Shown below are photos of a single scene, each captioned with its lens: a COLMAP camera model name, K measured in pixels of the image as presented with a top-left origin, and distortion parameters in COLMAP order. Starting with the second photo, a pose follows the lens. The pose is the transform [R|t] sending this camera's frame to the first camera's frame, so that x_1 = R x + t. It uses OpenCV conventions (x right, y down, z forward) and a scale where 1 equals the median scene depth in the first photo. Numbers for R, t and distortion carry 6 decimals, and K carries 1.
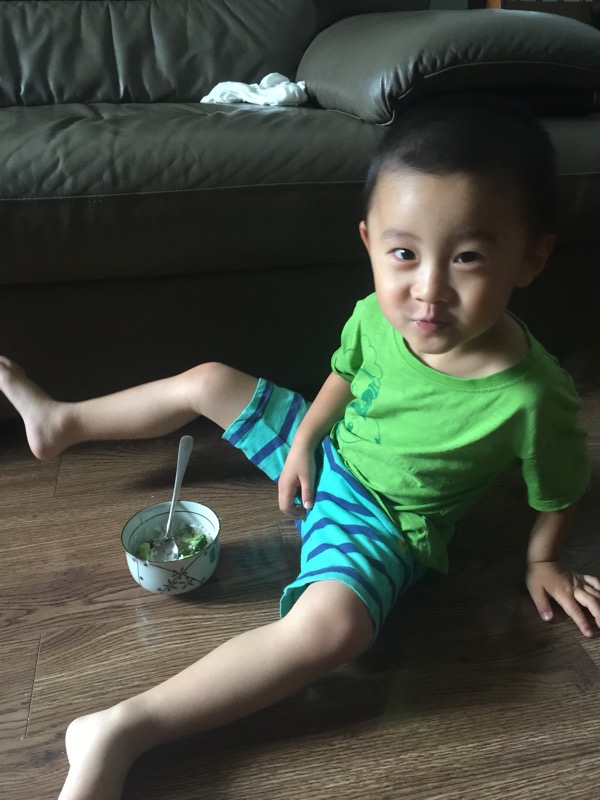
lens RADIAL K [[689.9, 0, 319.2], [0, 689.9, 403.0], [0, 0, 1]] dist [0.090438, -0.132318]
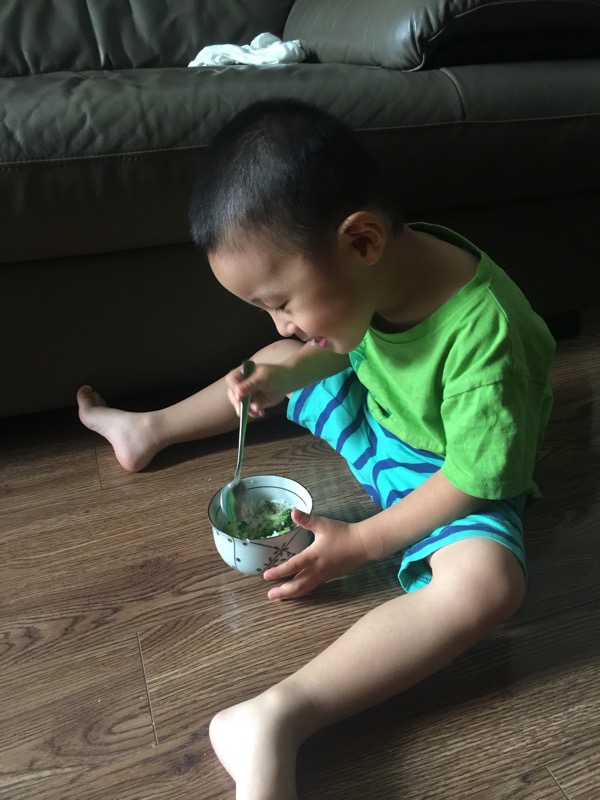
lens RADIAL K [[689.9, 0, 319.2], [0, 689.9, 403.0], [0, 0, 1]] dist [0.090438, -0.132318]
pose [[0.991615, -0.085915, 0.096527, -0.213598], [0.085442, 0.996302, 0.009033, 0.045373], [-0.096946, -0.000710, 0.995289, 0.077163]]
